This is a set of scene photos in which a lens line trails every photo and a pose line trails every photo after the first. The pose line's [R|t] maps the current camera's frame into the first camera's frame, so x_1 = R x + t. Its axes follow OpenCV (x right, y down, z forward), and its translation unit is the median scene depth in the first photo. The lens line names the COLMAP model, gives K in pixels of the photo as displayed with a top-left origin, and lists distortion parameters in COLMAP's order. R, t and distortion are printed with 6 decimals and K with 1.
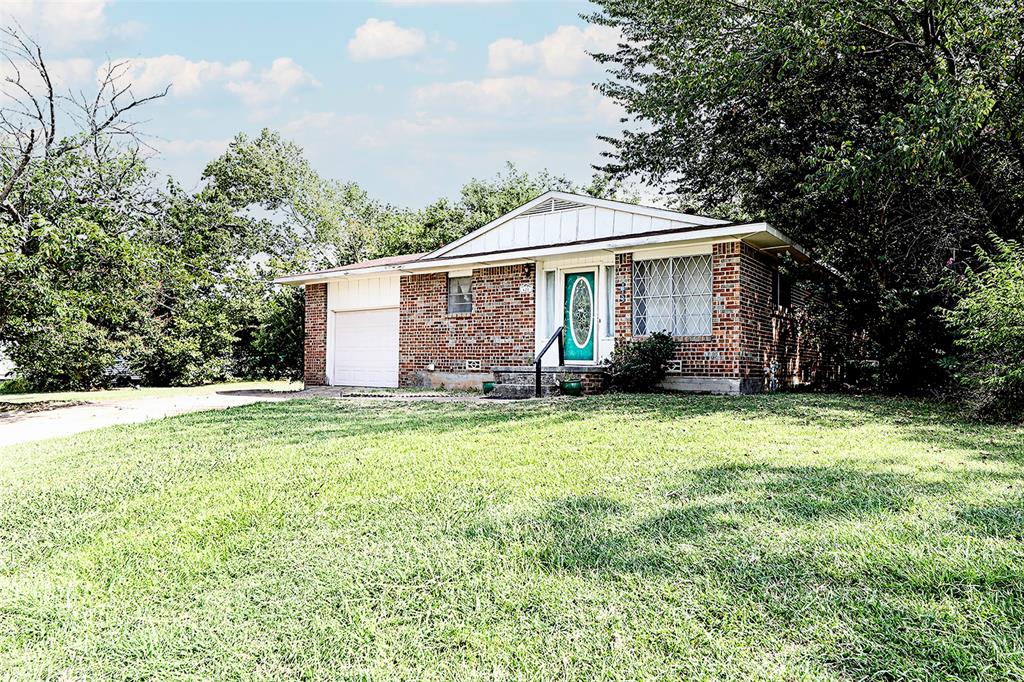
lens RADIAL K [[717.0, 0, 512.3], [0, 717.0, 342.2], [0, 0, 1]] dist [0.013501, 0.003287]
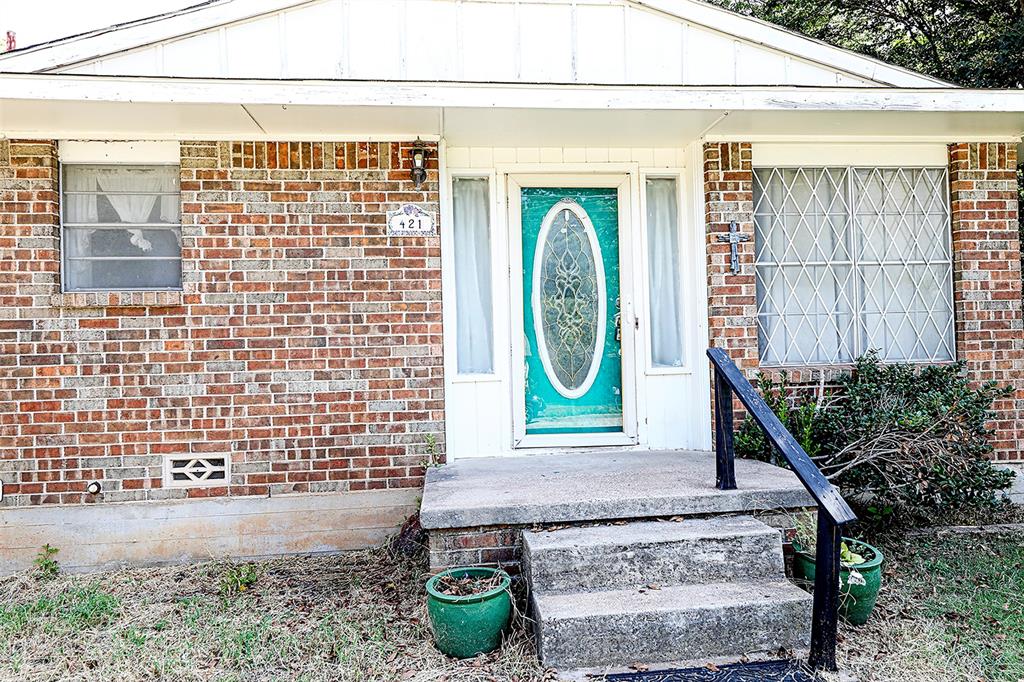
lens RADIAL K [[717.0, 0, 512.0], [0, 717.0, 340.9], [0, 0, 1]] dist [0.013501, 0.003287]
pose [[0.729007, -0.020836, 0.684189, -0.166765], [0.007954, 0.999727, 0.021971, -0.027653], [-0.684460, -0.010575, 0.728973, 0.731110]]
